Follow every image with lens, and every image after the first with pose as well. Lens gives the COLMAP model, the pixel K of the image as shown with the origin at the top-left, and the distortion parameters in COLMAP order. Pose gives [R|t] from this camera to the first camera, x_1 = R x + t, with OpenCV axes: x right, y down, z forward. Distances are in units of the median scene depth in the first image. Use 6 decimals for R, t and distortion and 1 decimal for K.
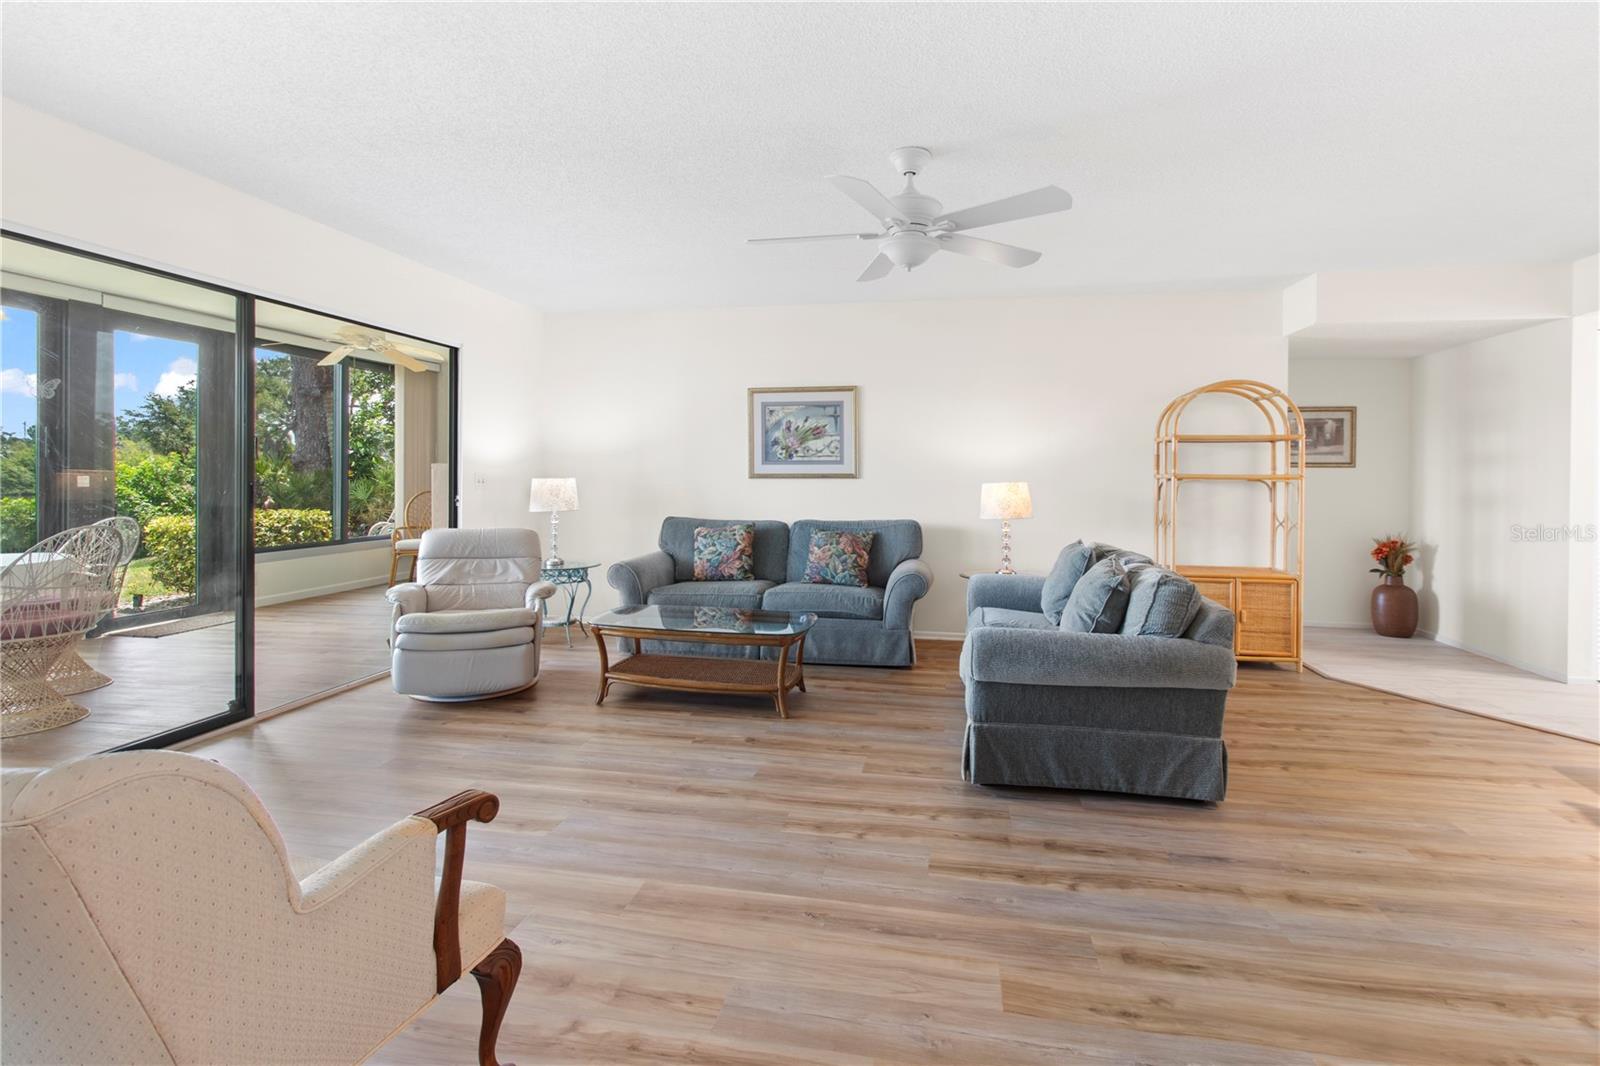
lens RADIAL K [[757.3, 0, 821.9], [0, 757.3, 483.9], [0, 0, 1]] dist [0.001419, -0.000063]
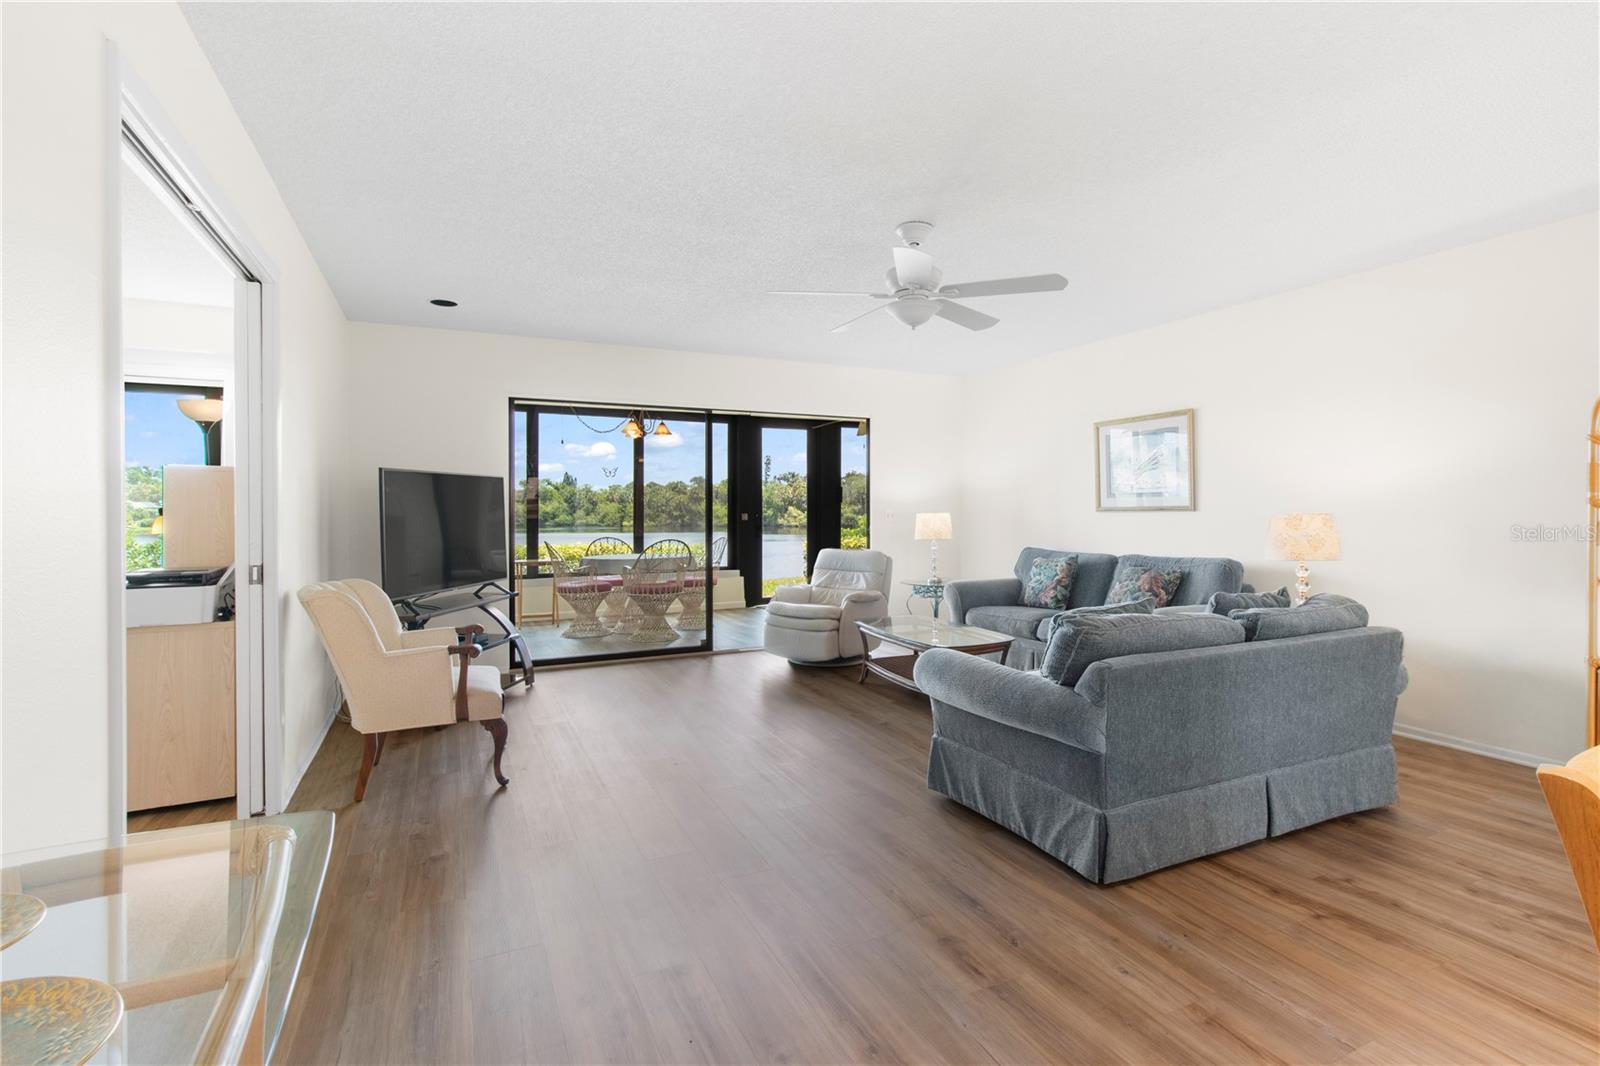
lens RADIAL K [[747.6, 0, 817.1], [0, 747.6, 511.4], [0, 0, 1]] dist [-0.002046, -0.000024]
pose [[0.589699, -0.007814, -0.807585, 0.993148], [-0.001003, 0.999945, -0.010408, 0.005514], [0.807622, 0.006948, 0.589659, 0.229773]]
